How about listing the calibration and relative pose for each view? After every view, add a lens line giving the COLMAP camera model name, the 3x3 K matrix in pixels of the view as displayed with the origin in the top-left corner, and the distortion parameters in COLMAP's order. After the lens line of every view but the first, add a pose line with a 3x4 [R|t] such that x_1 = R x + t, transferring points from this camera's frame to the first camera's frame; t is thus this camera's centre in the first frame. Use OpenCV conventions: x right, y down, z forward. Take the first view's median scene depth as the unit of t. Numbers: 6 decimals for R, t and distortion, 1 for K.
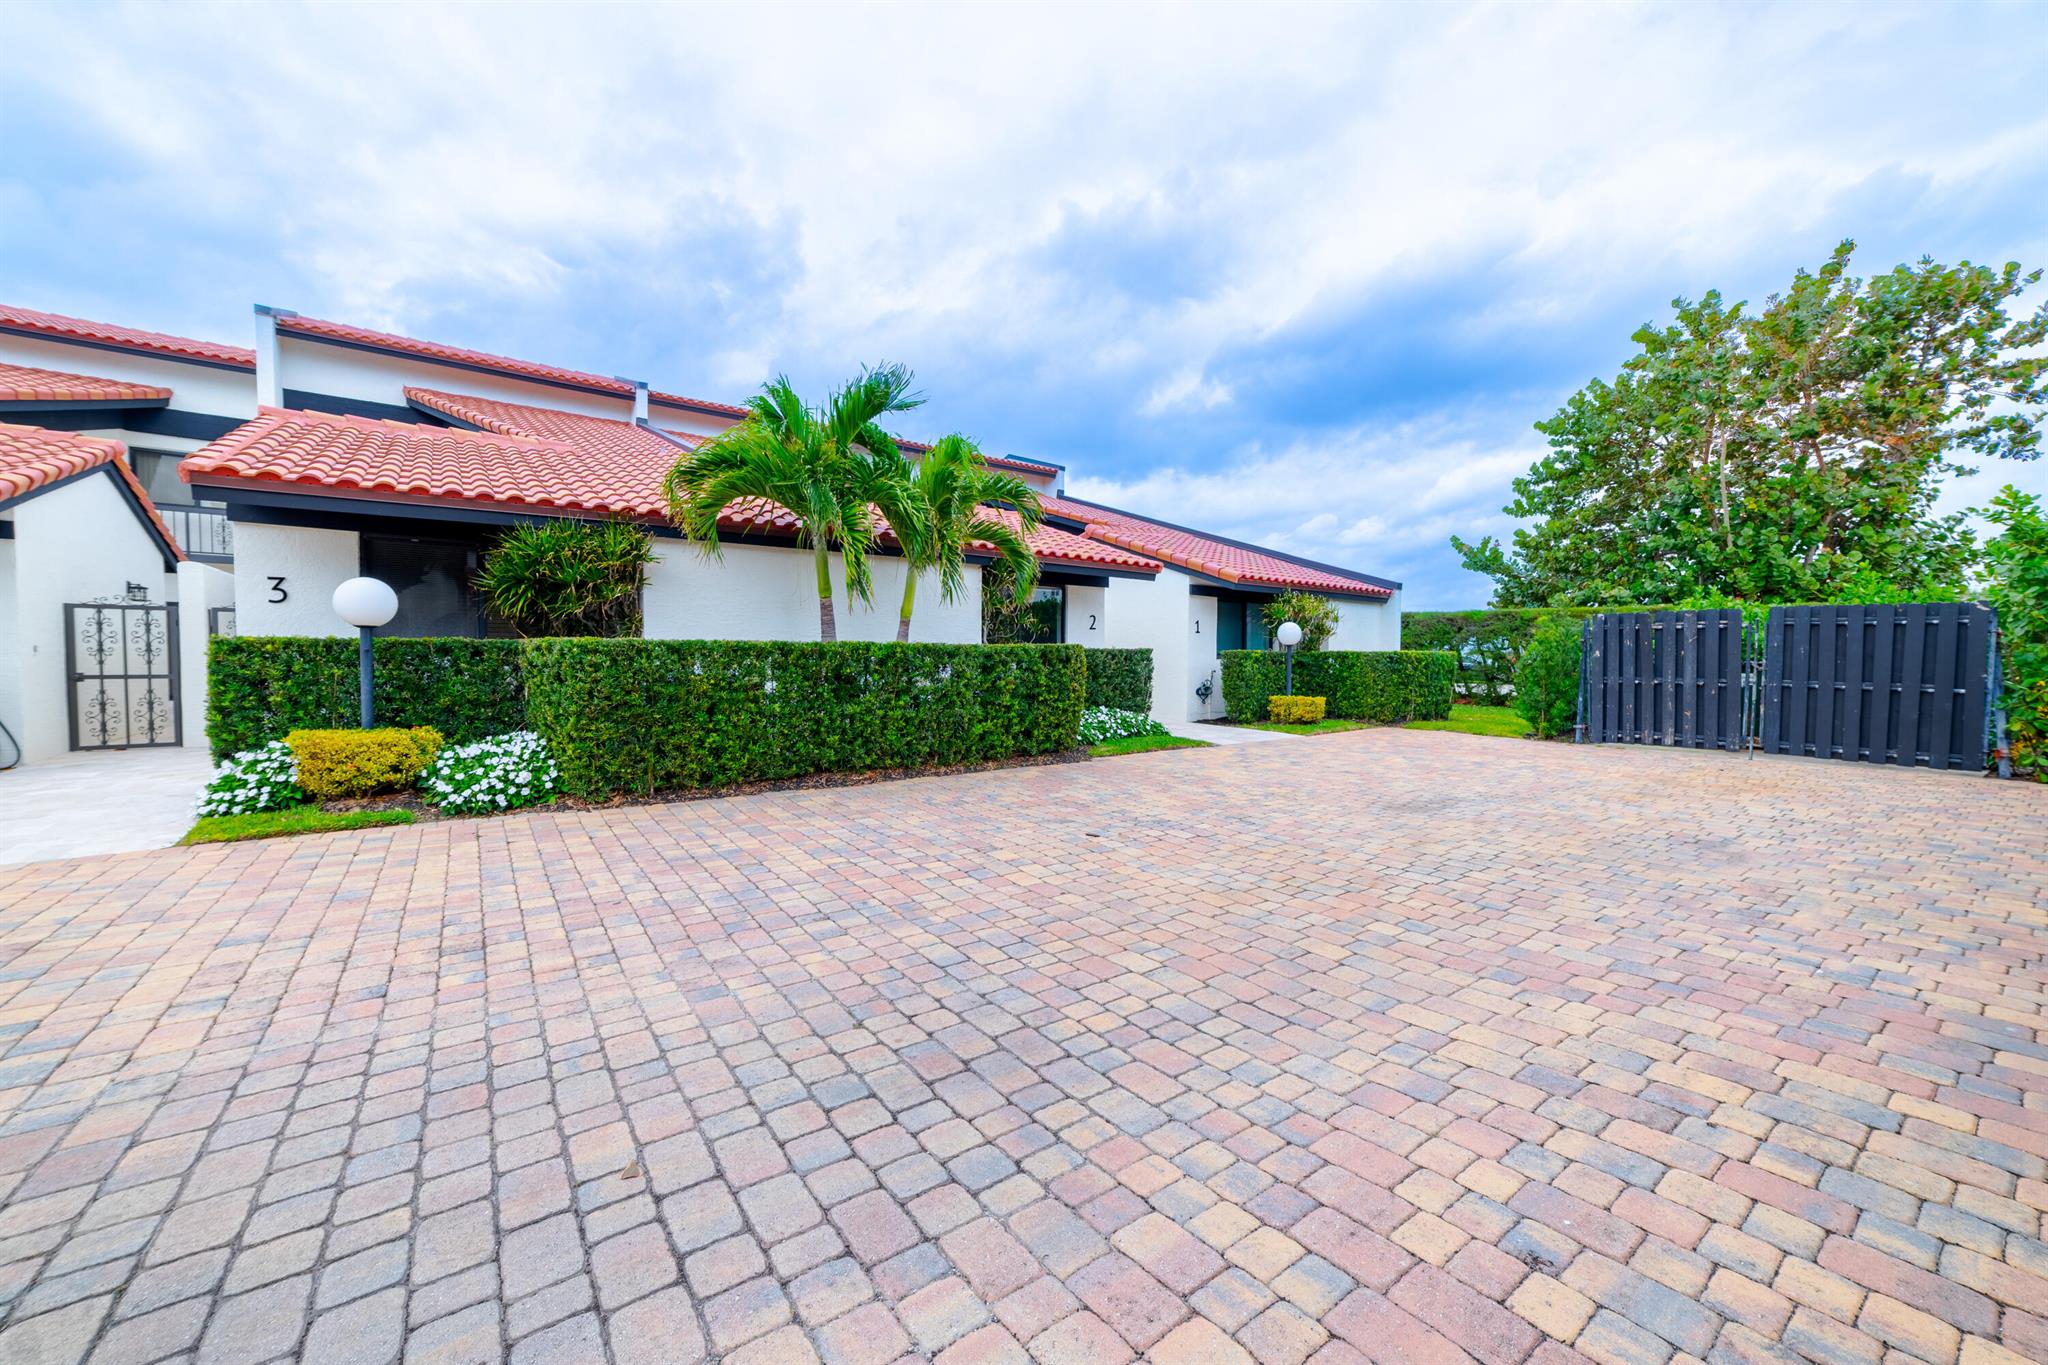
lens RADIAL K [[773.3, 0, 1039.1], [0, 773.3, 685.4], [0, 0, 1]] dist [0.000175, 0.000566]
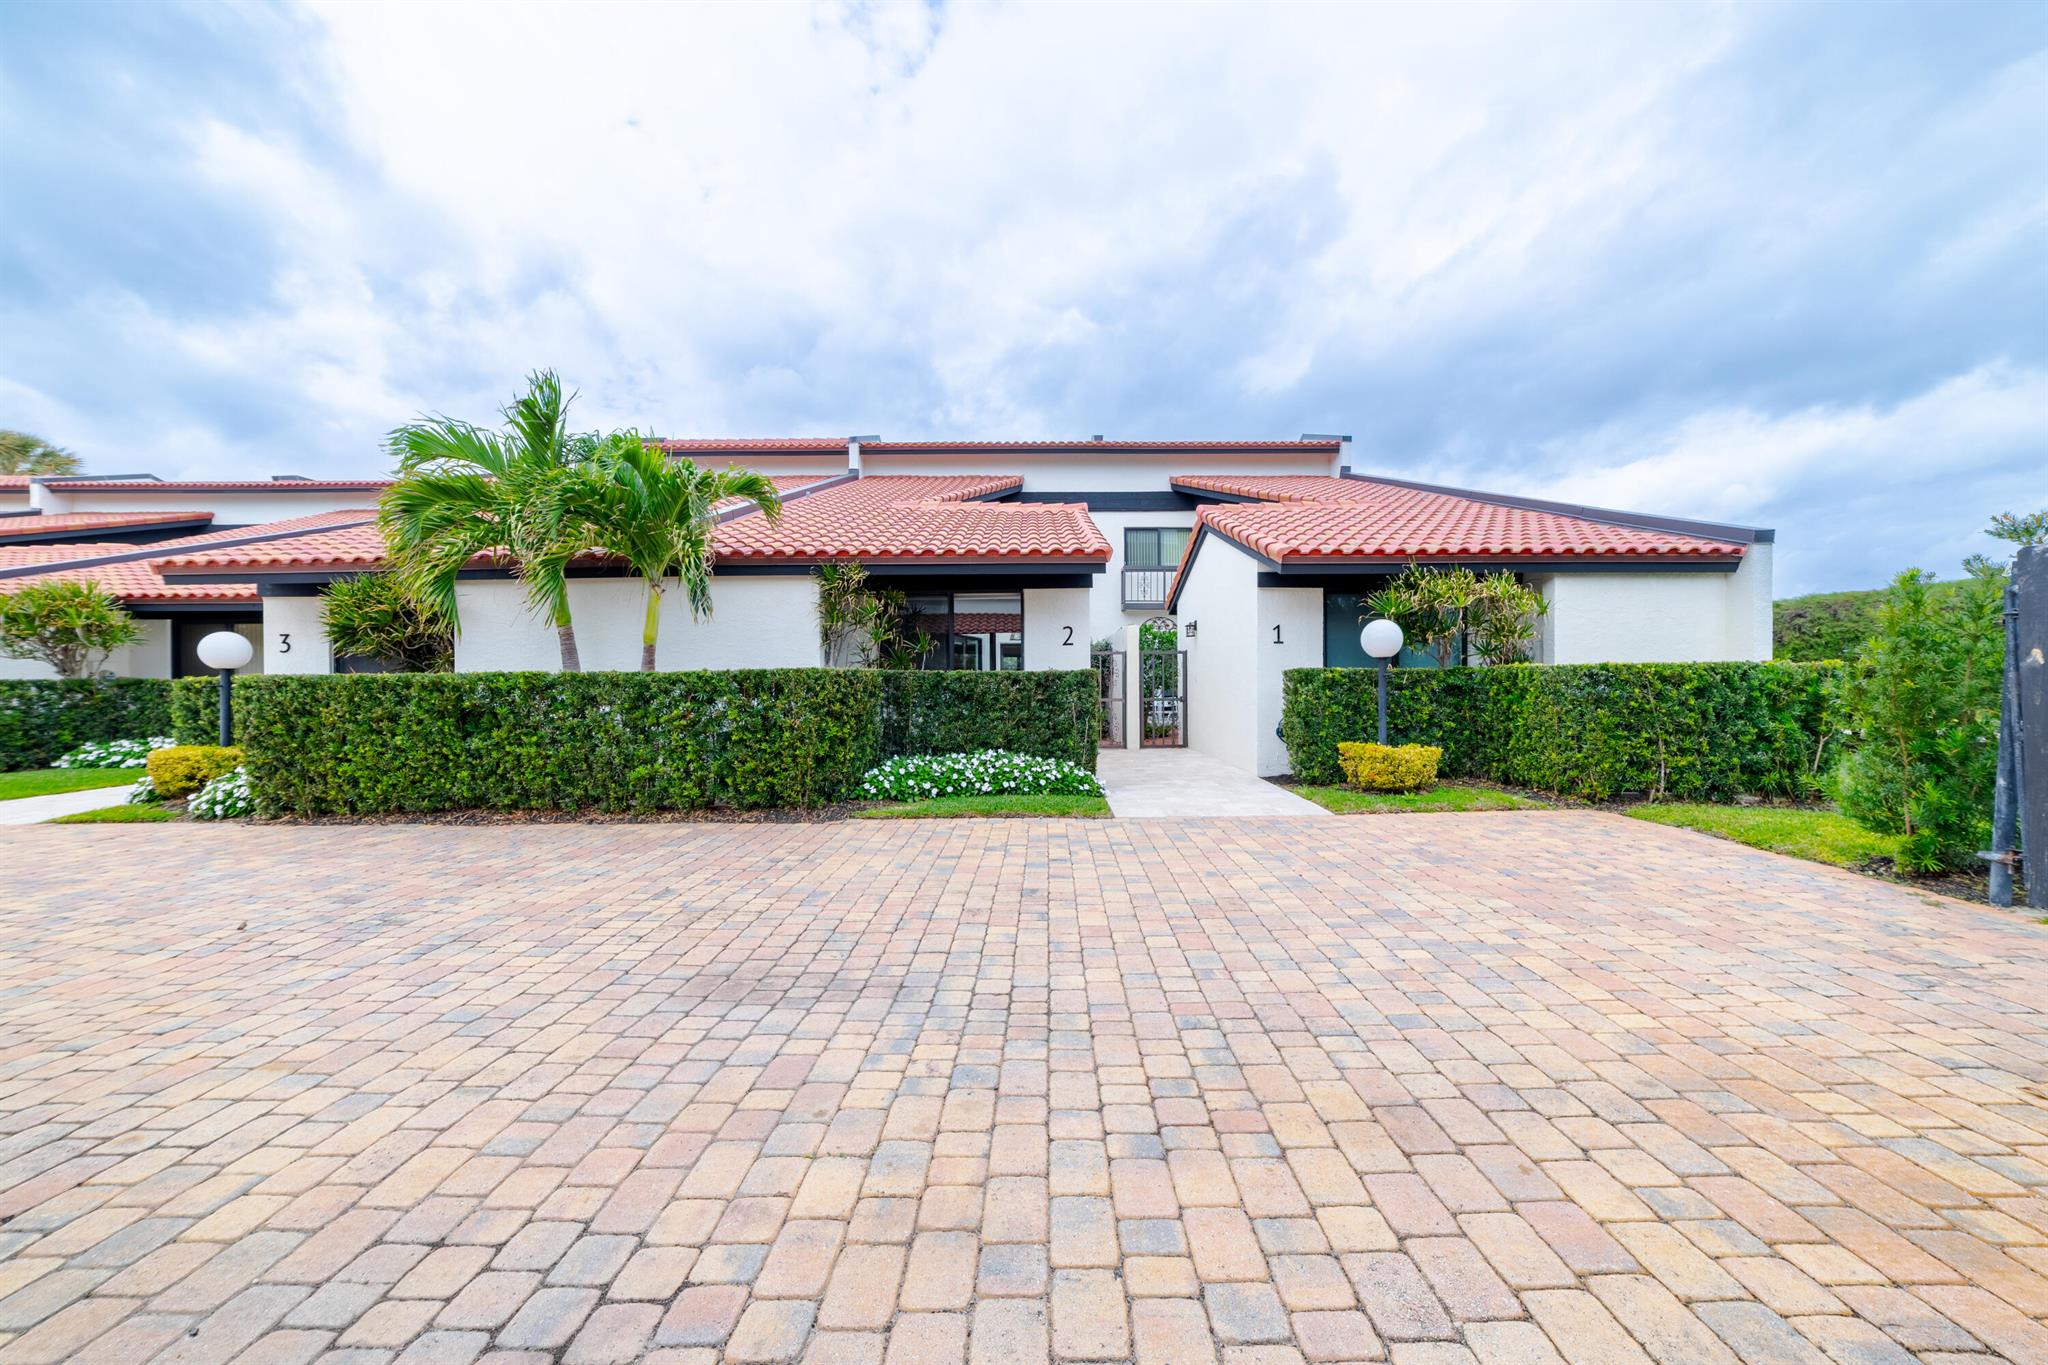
lens RADIAL K [[773.3, 0, 1027.6], [0, 773.3, 685.5], [0, 0, 1]] dist [0.000175, 0.000566]
pose [[0.796258, -0.007214, -0.604914, 0.623534], [-0.010465, 0.999615, -0.025696, -0.017048], [0.604867, 0.026791, 0.795876, 0.473871]]
